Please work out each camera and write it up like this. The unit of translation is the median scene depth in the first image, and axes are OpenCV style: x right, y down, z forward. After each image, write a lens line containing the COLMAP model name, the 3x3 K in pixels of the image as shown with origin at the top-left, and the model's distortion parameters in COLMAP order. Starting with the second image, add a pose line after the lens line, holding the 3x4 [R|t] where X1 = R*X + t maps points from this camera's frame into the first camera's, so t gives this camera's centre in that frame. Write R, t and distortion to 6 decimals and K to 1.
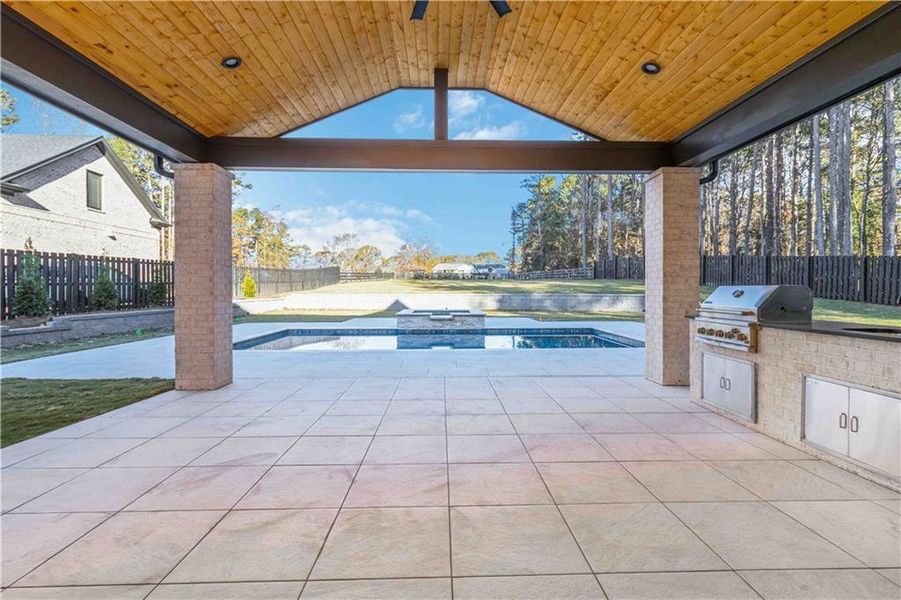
lens RADIAL K [[417.0, 0, 449.6], [0, 417.0, 296.4], [0, 0, 1]] dist [-0.004476, 0.000302]
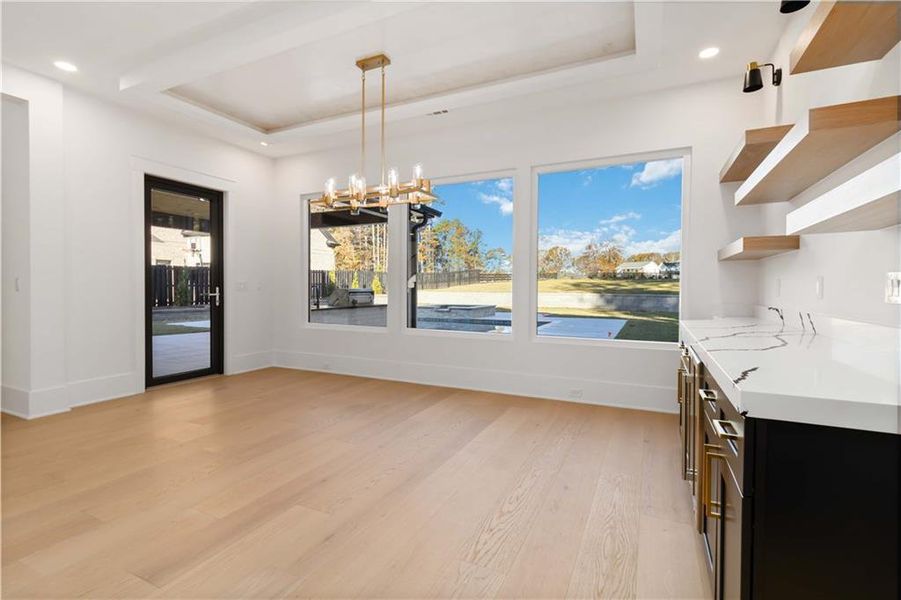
lens RADIAL K [[417.0, 0, 453.6], [0, 417.0, 296.0], [0, 0, 1]] dist [-0.004476, 0.000302]
pose [[0.889212, 0.016398, -0.457202, 0.381943], [-0.016811, 0.999854, 0.003165, -0.000425], [0.457187, 0.004872, 0.889357, -0.133361]]
